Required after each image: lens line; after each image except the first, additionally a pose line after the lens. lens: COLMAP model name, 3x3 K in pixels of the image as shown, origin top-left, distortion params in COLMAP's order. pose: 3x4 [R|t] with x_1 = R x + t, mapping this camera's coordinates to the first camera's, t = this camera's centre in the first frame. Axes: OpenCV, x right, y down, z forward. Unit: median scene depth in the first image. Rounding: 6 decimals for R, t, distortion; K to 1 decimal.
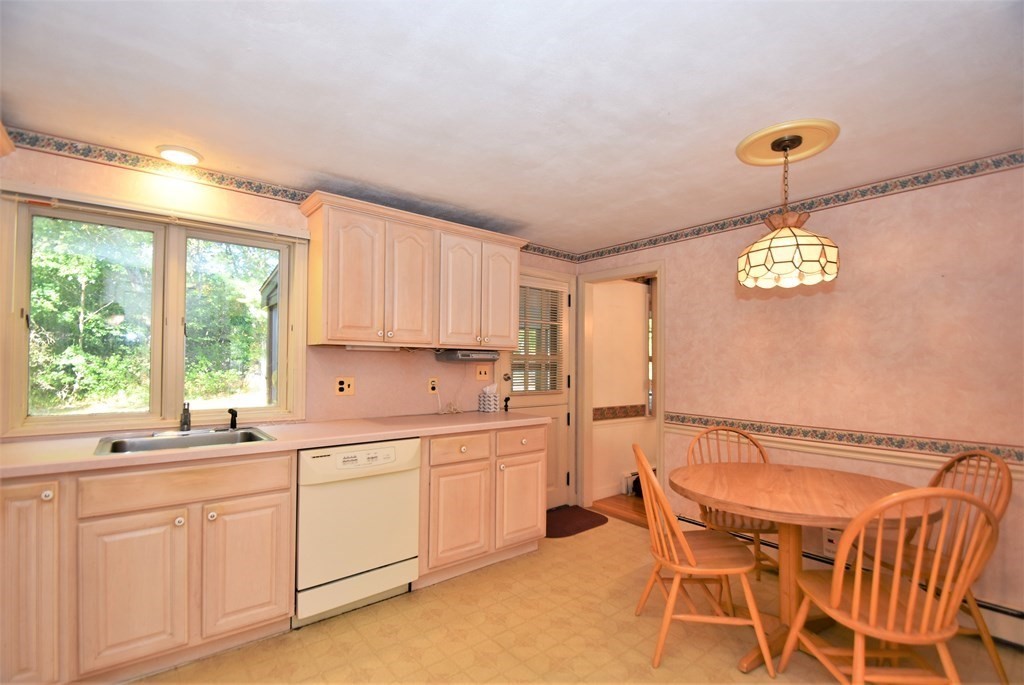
lens RADIAL K [[461.0, 0, 511.8], [0, 461.0, 357.5], [0, 0, 1]] dist [0.026365, 0.000016]
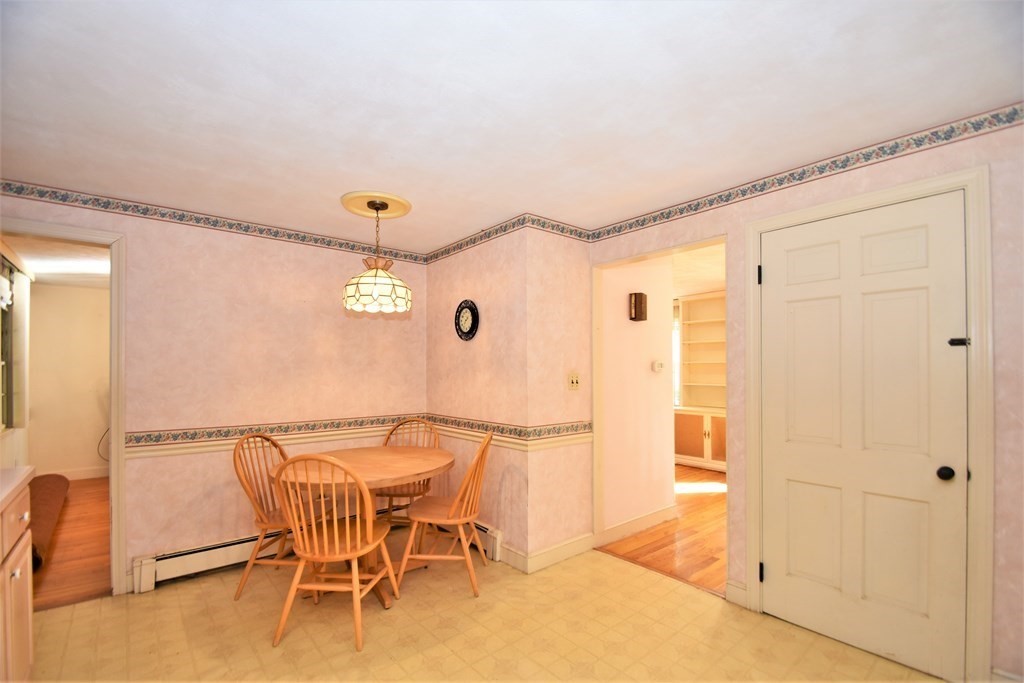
lens RADIAL K [[457.2, 0, 503.8], [0, 457.2, 364.0], [0, 0, 1]] dist [0.001838, -0.014912]
pose [[0.005779, 0.008684, 0.999946, -0.588110], [-0.011221, 0.999900, -0.008618, 0.003947], [-0.999920, -0.011171, 0.005876, 0.523790]]
